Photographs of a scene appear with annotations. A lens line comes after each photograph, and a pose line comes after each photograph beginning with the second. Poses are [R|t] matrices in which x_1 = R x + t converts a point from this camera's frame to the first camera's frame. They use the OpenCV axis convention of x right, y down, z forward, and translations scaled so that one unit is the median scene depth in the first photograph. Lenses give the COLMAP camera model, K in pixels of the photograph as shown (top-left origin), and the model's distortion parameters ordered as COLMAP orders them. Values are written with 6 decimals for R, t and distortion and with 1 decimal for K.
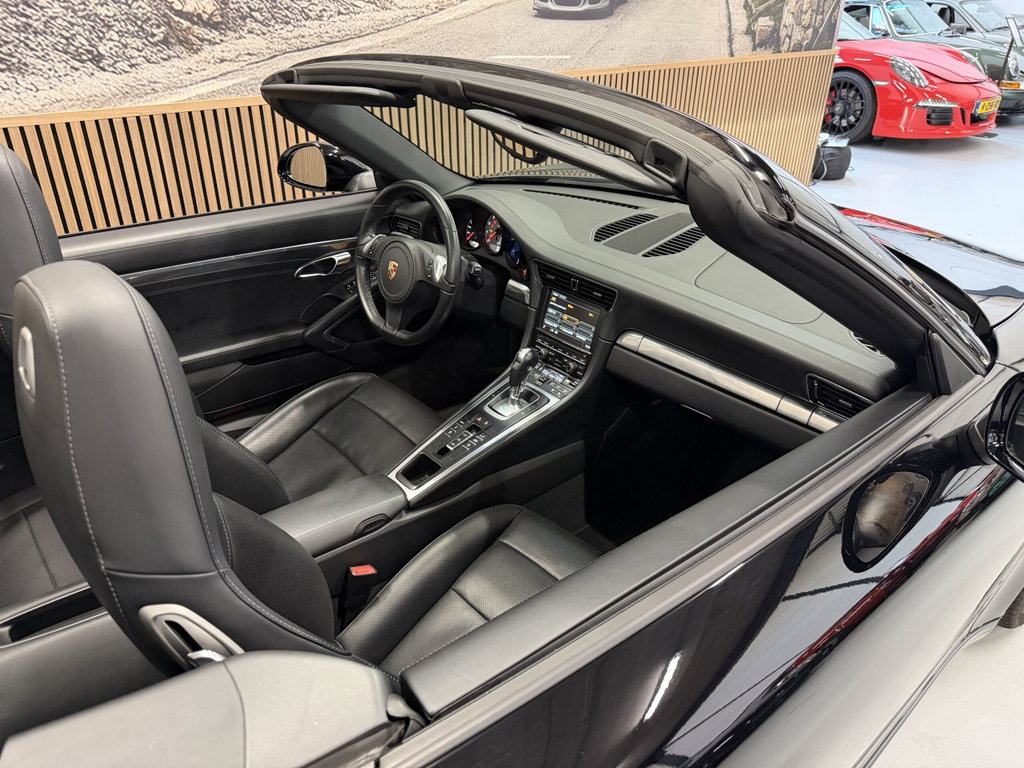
lens RADIAL K [[729.6, 0, 512.3], [0, 729.6, 385.2], [0, 0, 1]] dist [0.035982, -0.050103]
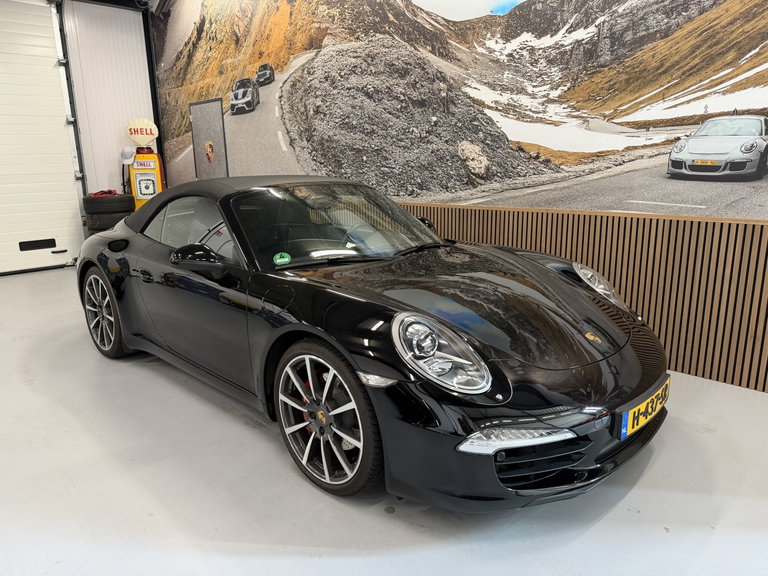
lens RADIAL K [[547.2, 0, 384.1], [0, 547.2, 292.2], [0, 0, 1]] dist [0.035982, -0.050103]
pose [[0.076883, 0.212389, -0.974156, 1.763942], [-0.466712, 0.871061, 0.153078, -0.337709], [0.881061, 0.442881, 0.166094, 0.681643]]
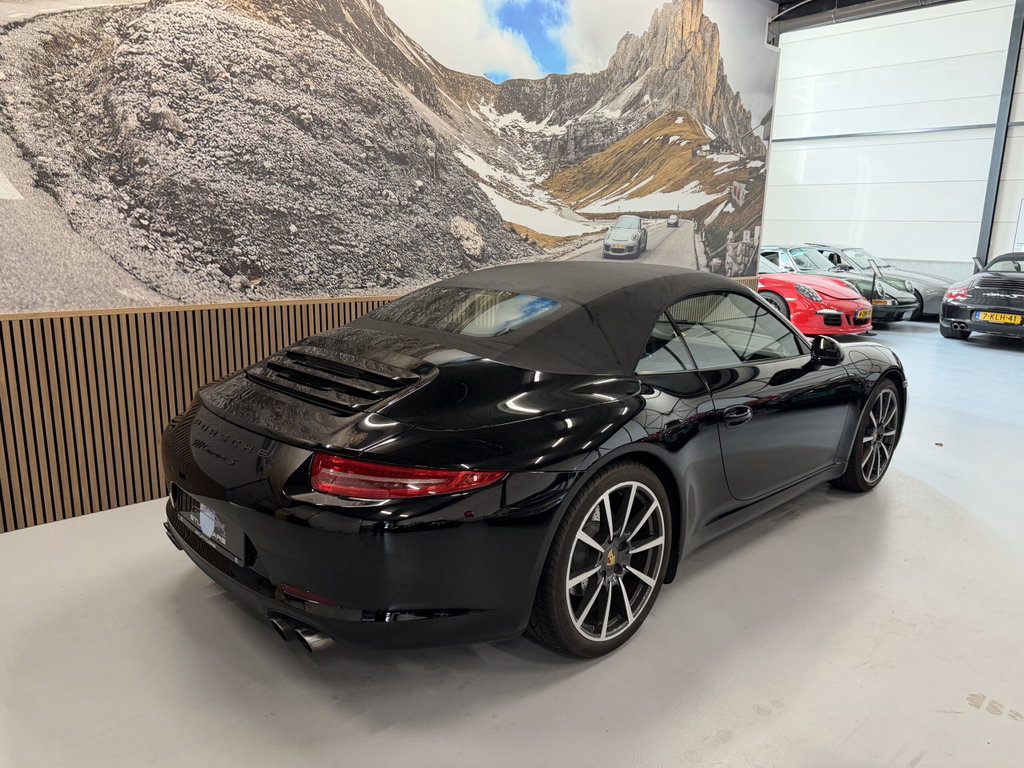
lens RADIAL K [[729.6, 0, 514.7], [0, 729.6, 386.6], [0, 0, 1]] dist [0.035982, -0.050103]
pose [[0.998076, -0.003157, 0.061924, -0.522740], [0.020863, 0.957571, -0.287443, 0.602960], [-0.058389, 0.288181, 0.955794, -1.175208]]
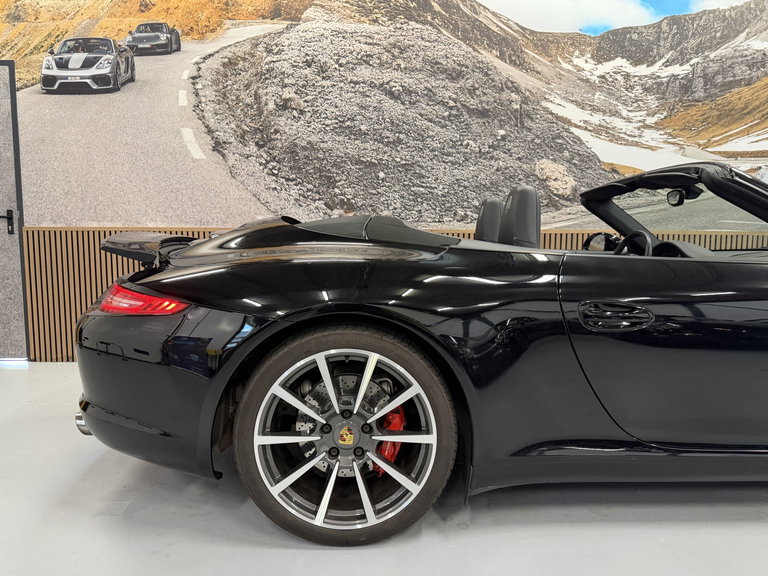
lens RADIAL K [[547.2, 0, 380.0], [0, 547.2, 293.5], [0, 0, 1]] dist [0.035982, -0.050103]
pose [[0.771990, 0.051742, -0.633526, 0.298656], [-0.300281, 0.908141, -0.291740, 0.556872], [0.560235, 0.415456, 0.716612, -0.545276]]
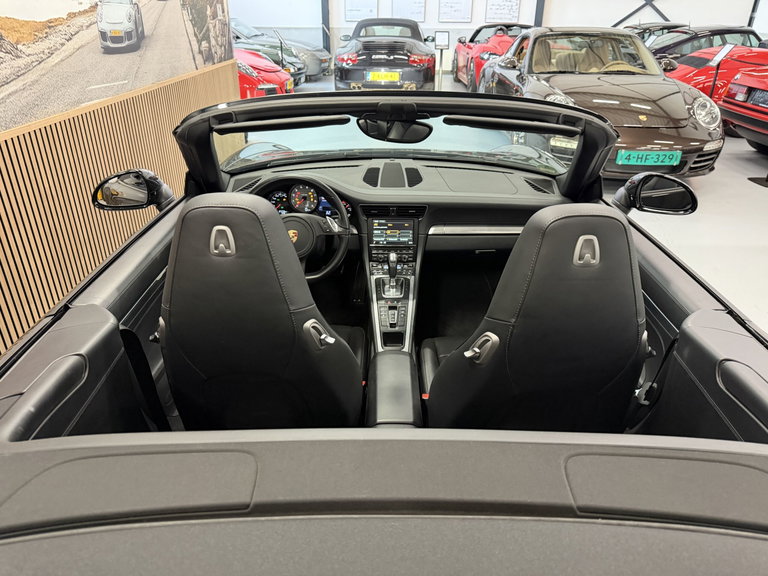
lens RADIAL K [[547.2, 0, 385.0], [0, 547.2, 289.3], [0, 0, 1]] dist [0.035982, -0.050103]
pose [[0.661363, -0.350848, 0.662951, -0.674707], [0.365535, 0.922558, 0.123578, -0.107494], [-0.654968, 0.160602, 0.738393, 0.077116]]
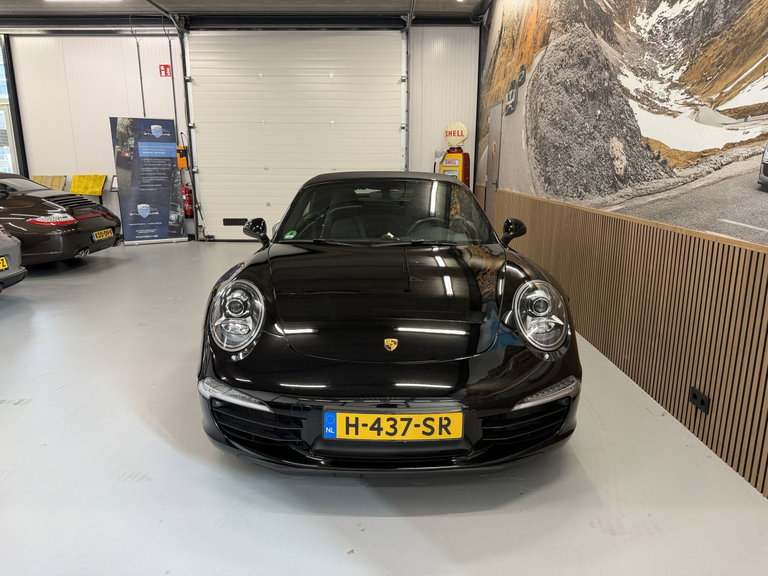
lens RADIAL K [[547.2, 0, 388.2], [0, 547.2, 286.6], [0, 0, 1]] dist [0.035982, -0.050103]
pose [[-0.643834, 0.150090, -0.750301, 1.495215], [-0.380896, 0.787579, 0.484395, -0.914321], [0.663624, 0.597656, -0.449901, 1.738247]]
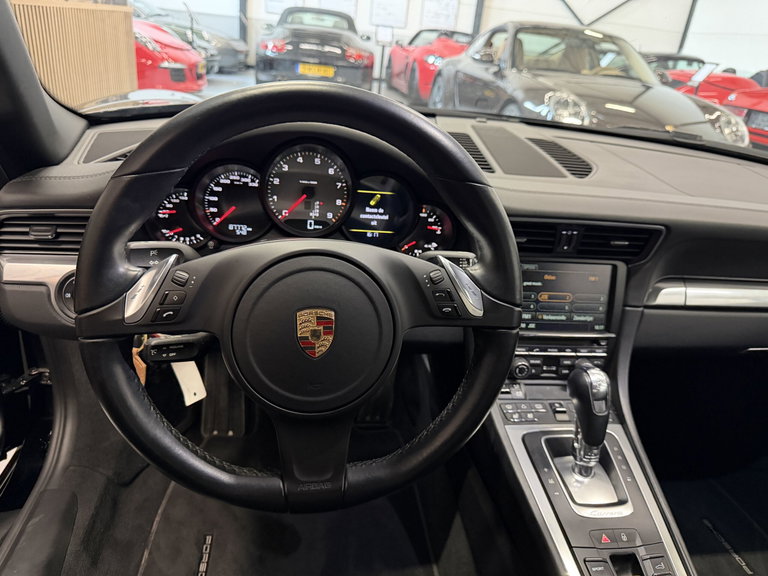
lens RADIAL K [[547.2, 0, 385.3], [0, 547.2, 295.0], [0, 0, 1]] dist [0.035982, -0.050103]
pose [[0.543822, -0.321603, 0.775132, -0.291534], [0.319883, 0.933361, 0.162827, -0.174781], [-0.775843, 0.159402, 0.610457, 0.680265]]
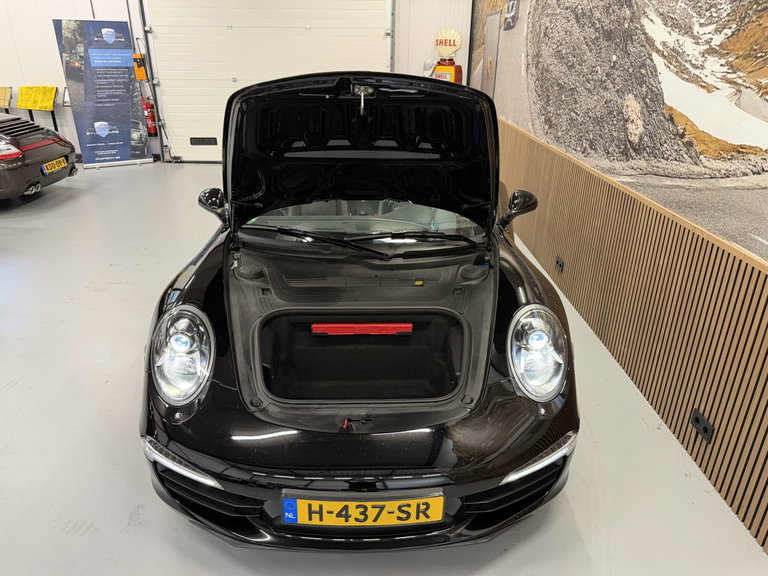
lens RADIAL K [[547.2, 0, 388.9], [0, 547.2, 288.5], [0, 0, 1]] dist [0.035982, -0.050103]
pose [[-0.625811, 0.289461, -0.724274, 1.274063], [-0.398775, 0.679307, 0.616053, -1.027644], [0.670328, 0.674355, -0.309688, 1.498894]]
